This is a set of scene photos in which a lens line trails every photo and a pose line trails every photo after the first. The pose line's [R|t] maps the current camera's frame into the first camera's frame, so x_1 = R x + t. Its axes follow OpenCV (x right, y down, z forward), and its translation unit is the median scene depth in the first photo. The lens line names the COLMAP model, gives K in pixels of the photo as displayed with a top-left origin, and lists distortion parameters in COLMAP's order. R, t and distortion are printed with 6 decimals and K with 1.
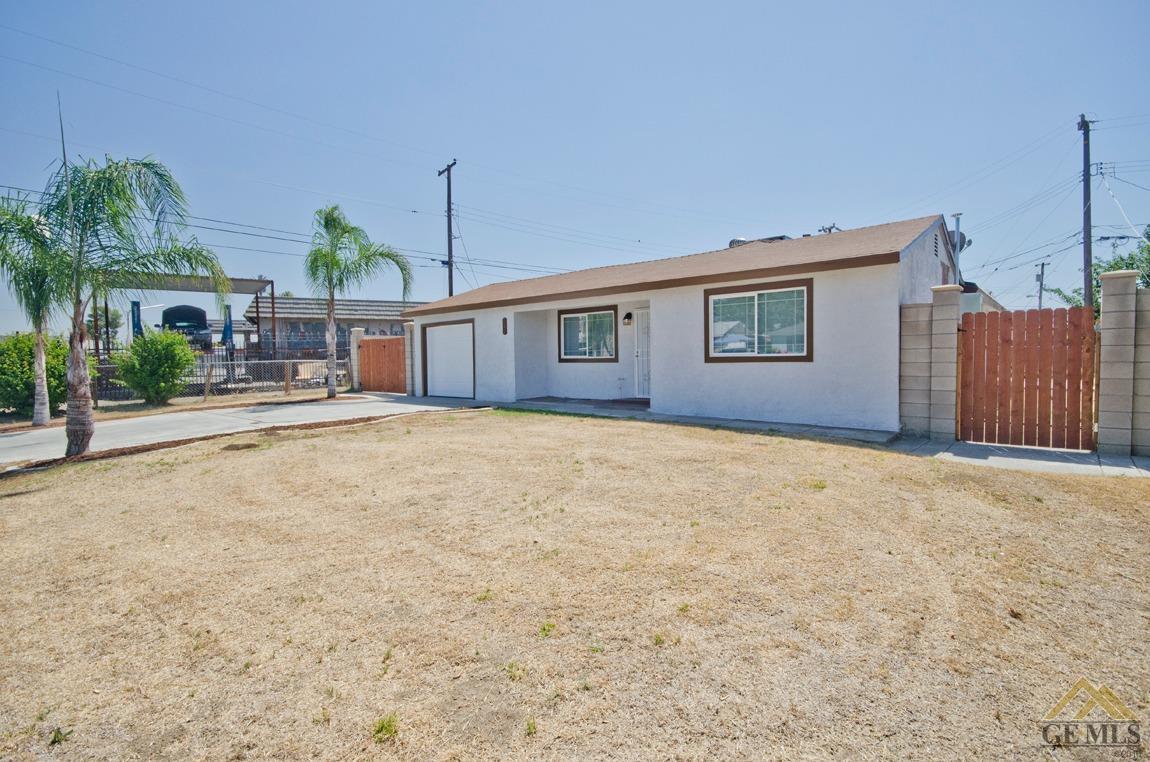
lens RADIAL K [[549.8, 0, 566.7], [0, 549.8, 379.6], [0, 0, 1]] dist [0.005626, -0.001688]
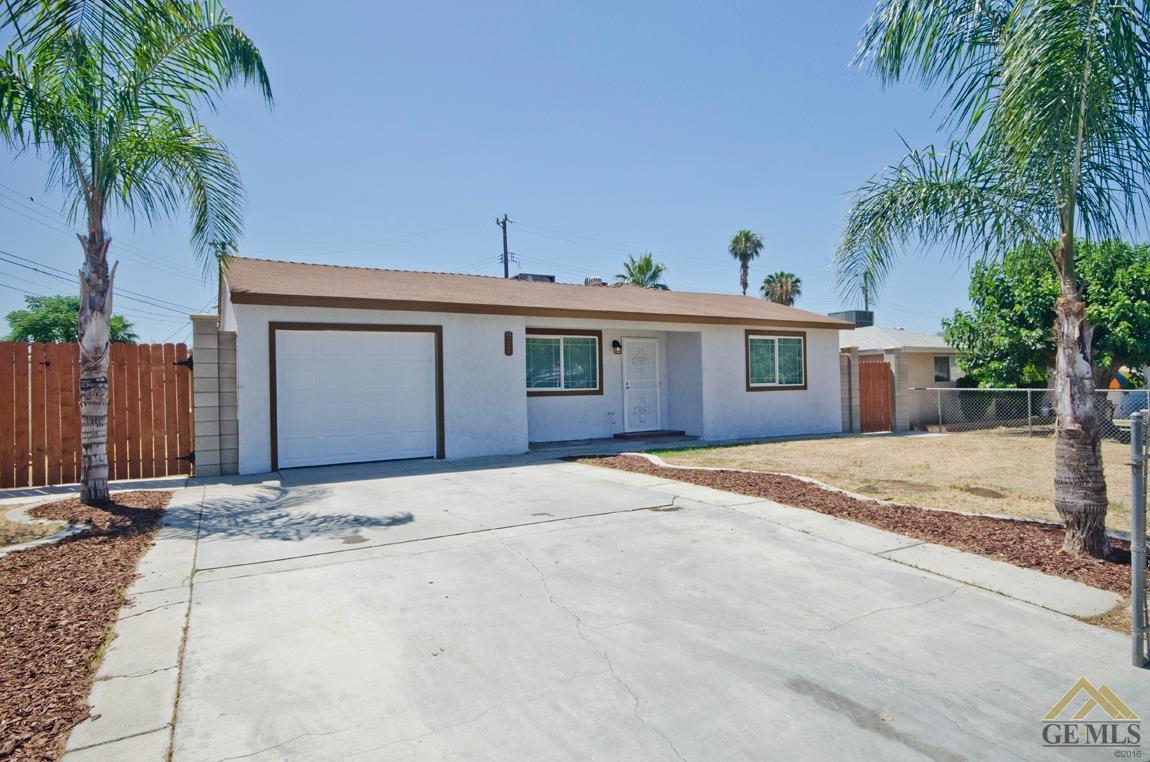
lens RADIAL K [[660.1, 0, 577.9], [0, 660.1, 379.7], [0, 0, 1]] dist [0.007485, 0.005524]
pose [[0.295239, 0.025258, 0.955089, -0.903713], [0.055811, 0.997488, -0.043632, -0.011185], [-0.953792, 0.066186, 0.293088, 0.702706]]
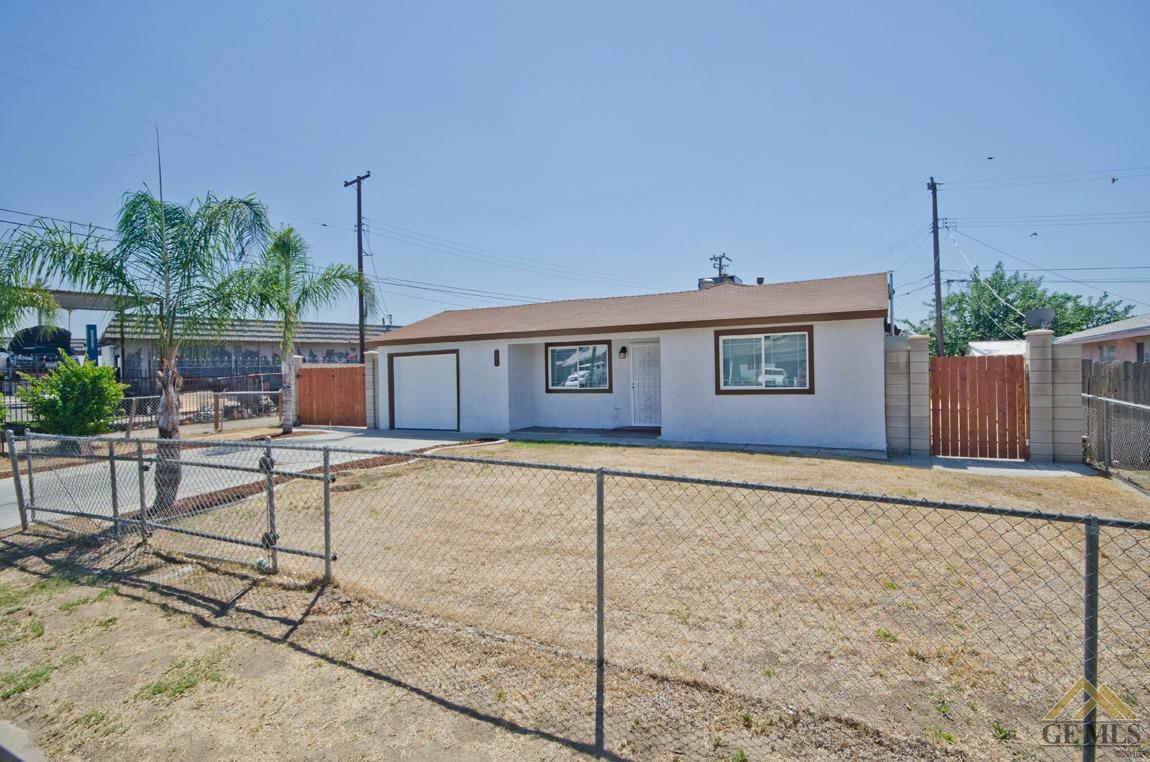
lens RADIAL K [[594.2, 0, 563.2], [0, 594.2, 379.5], [0, 0, 1]] dist [0.010316, 0.001235]
pose [[0.971871, -0.006913, 0.235412, -0.260209], [0.015549, 0.999272, -0.034848, -0.018201], [-0.234999, 0.037528, 0.971271, -0.090905]]
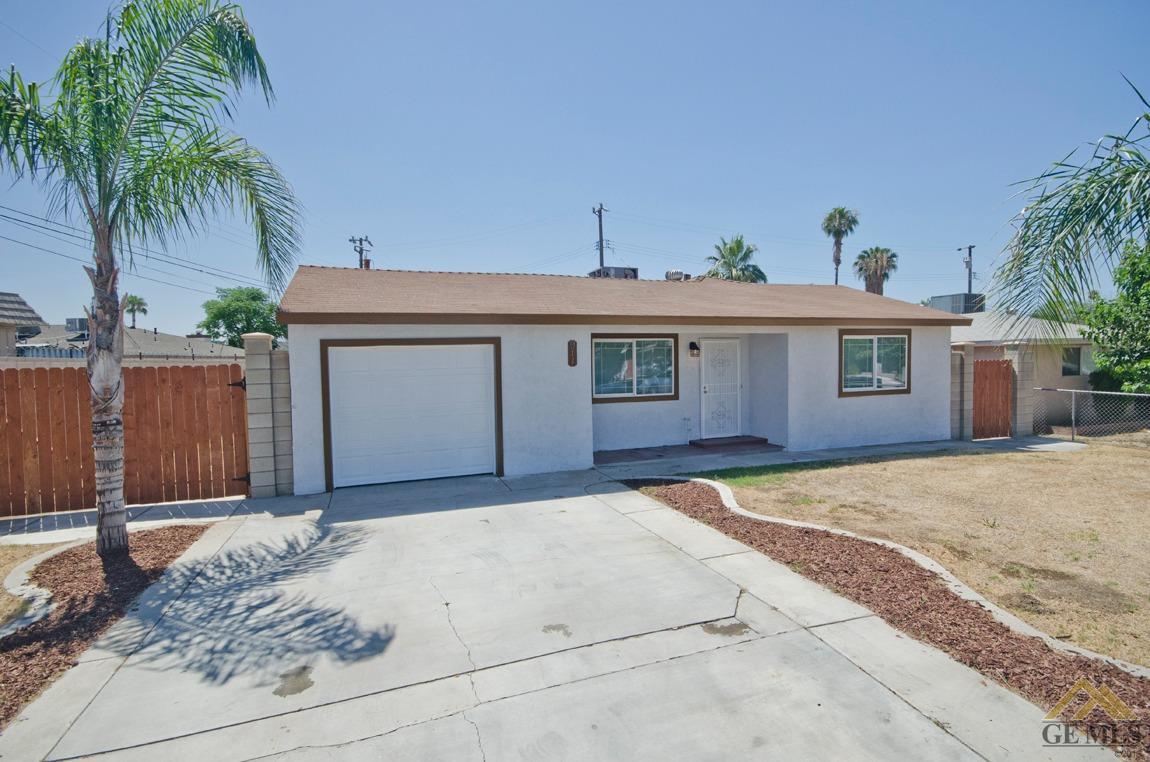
lens RADIAL K [[577.1, 0, 572.2], [0, 577.1, 383.7], [0, 0, 1]] dist [0.008450, 0.000840]
pose [[0.459106, -0.031430, 0.887825, -0.742147], [0.047002, 0.998834, 0.011055, -0.071202], [-0.887137, 0.036654, 0.460048, 0.712743]]
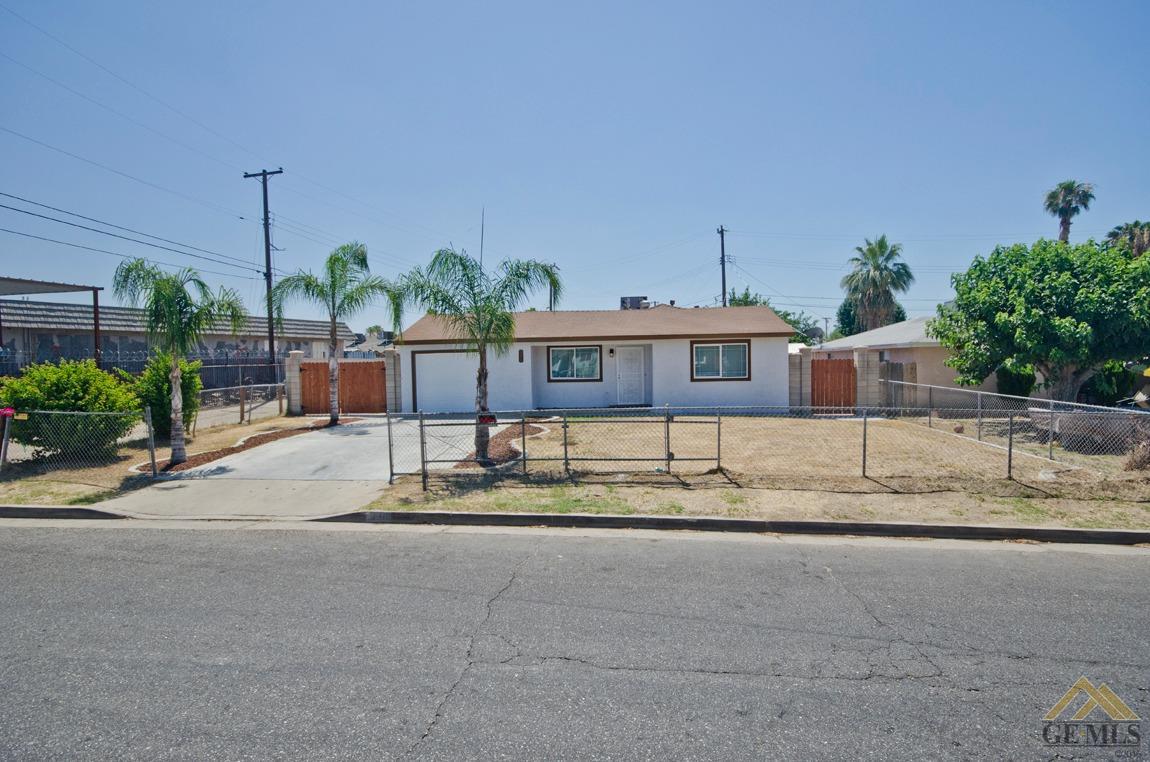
lens RADIAL K [[577.1, 0, 560.3], [0, 577.1, 387.6], [0, 0, 1]] dist [0.008450, 0.000840]
pose [[0.801104, -0.028073, 0.597867, -0.901630], [0.030350, 0.999520, 0.006265, -0.027700], [-0.597755, 0.013126, 0.801571, -0.177561]]
